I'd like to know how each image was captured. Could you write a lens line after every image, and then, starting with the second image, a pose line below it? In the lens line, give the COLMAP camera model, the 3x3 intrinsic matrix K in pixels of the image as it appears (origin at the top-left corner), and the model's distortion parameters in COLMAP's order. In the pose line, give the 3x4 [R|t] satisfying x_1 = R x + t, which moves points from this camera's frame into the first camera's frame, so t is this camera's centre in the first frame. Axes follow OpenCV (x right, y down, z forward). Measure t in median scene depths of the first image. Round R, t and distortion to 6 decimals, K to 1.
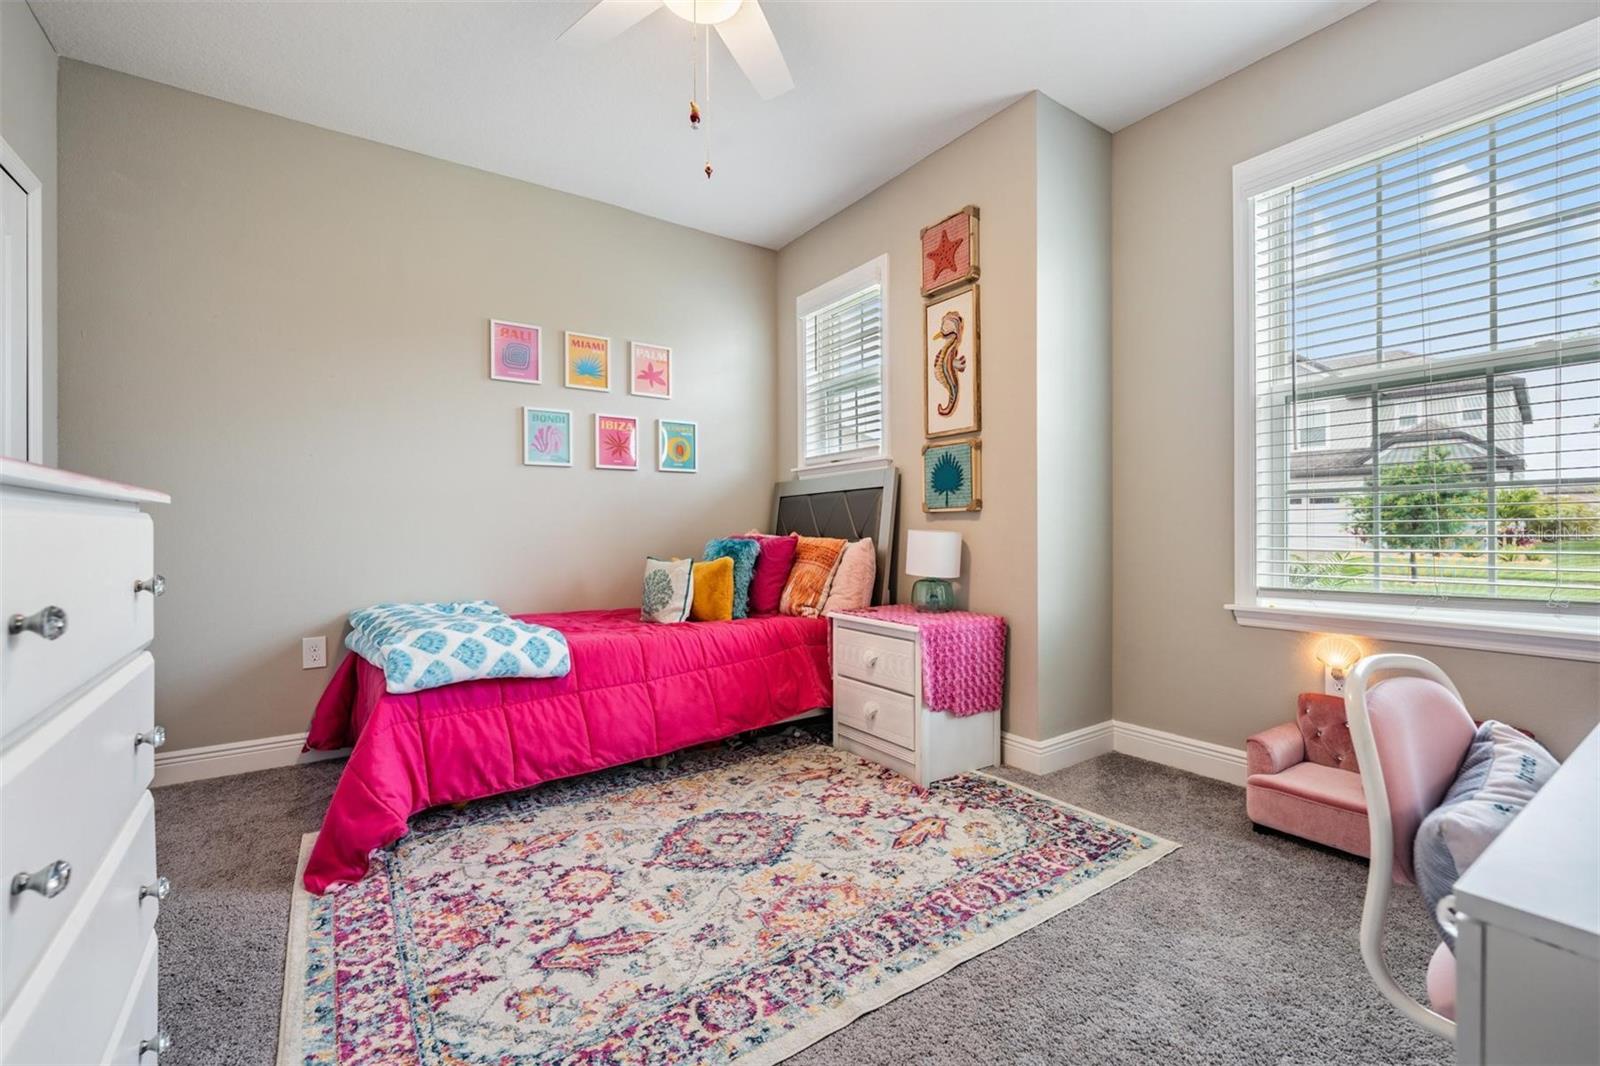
lens RADIAL K [[678.3, 0, 782.4], [0, 678.3, 528.4], [0, 0, 1]] dist [0.006243, -0.000986]
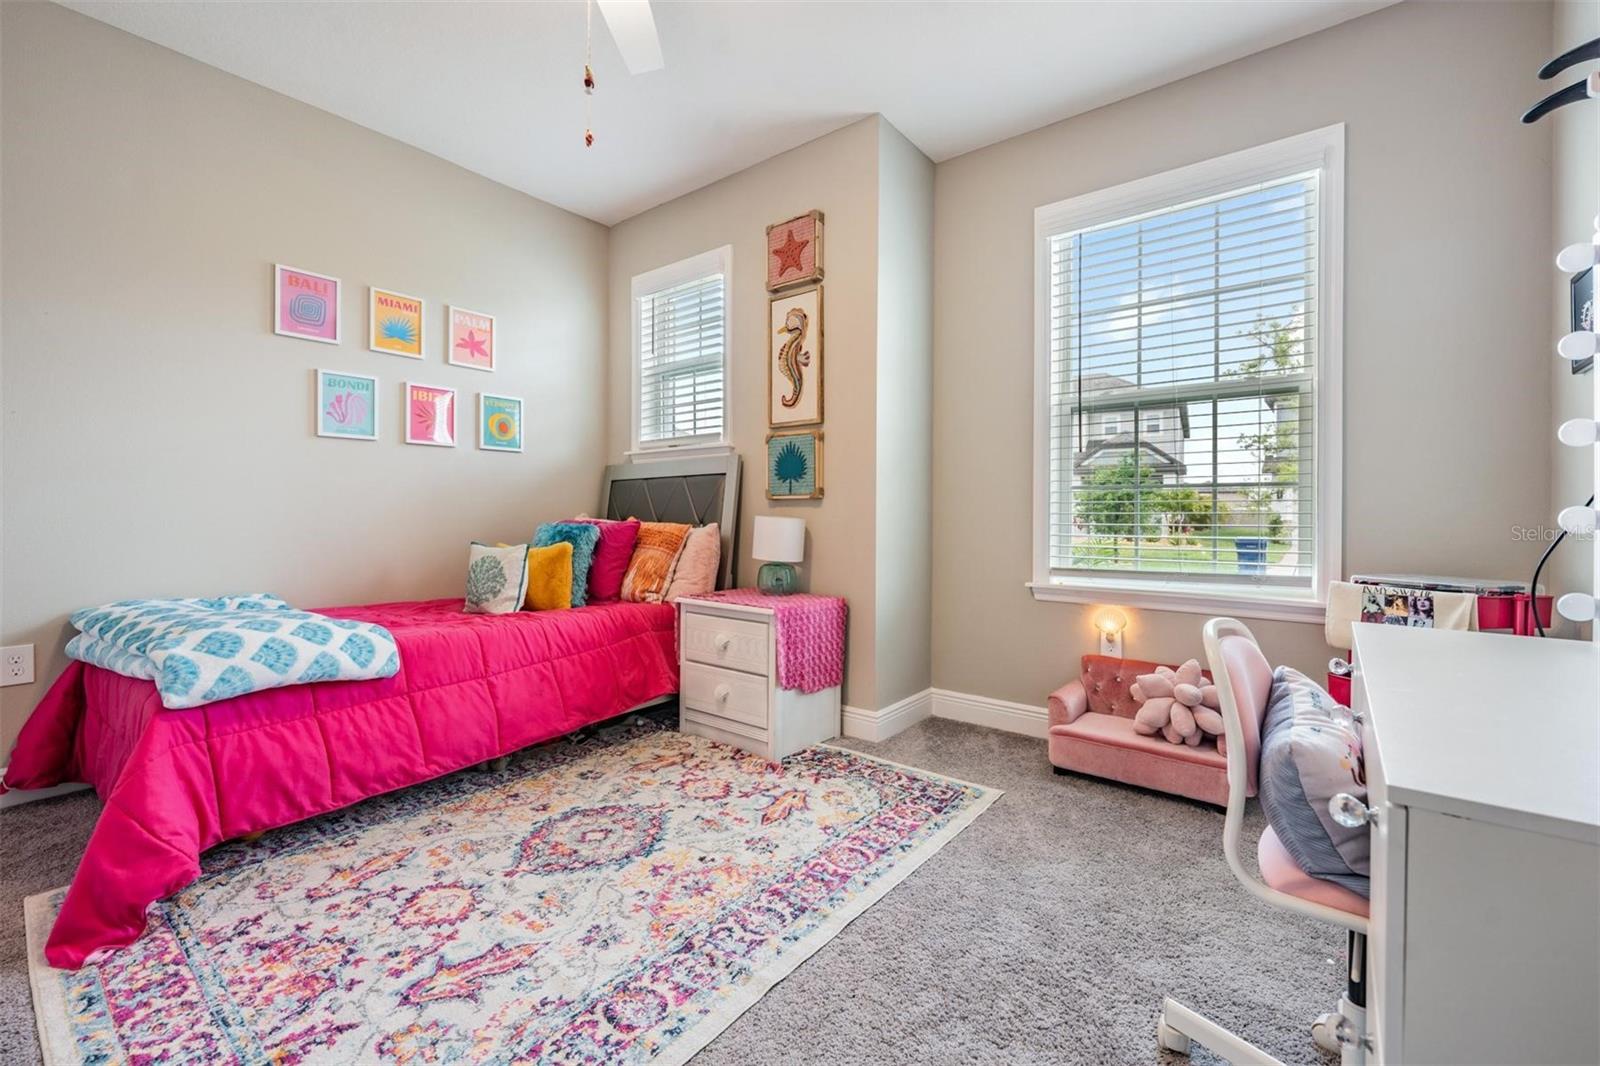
lens RADIAL K [[678.3, 0, 762.6], [0, 678.3, 513.0], [0, 0, 1]] dist [0.006243, -0.000986]
pose [[0.958892, 0.011814, 0.283526, -0.118209], [-0.011525, 0.999930, -0.002688, 0.000513], [-0.283538, -0.000690, 0.958961, 0.009962]]
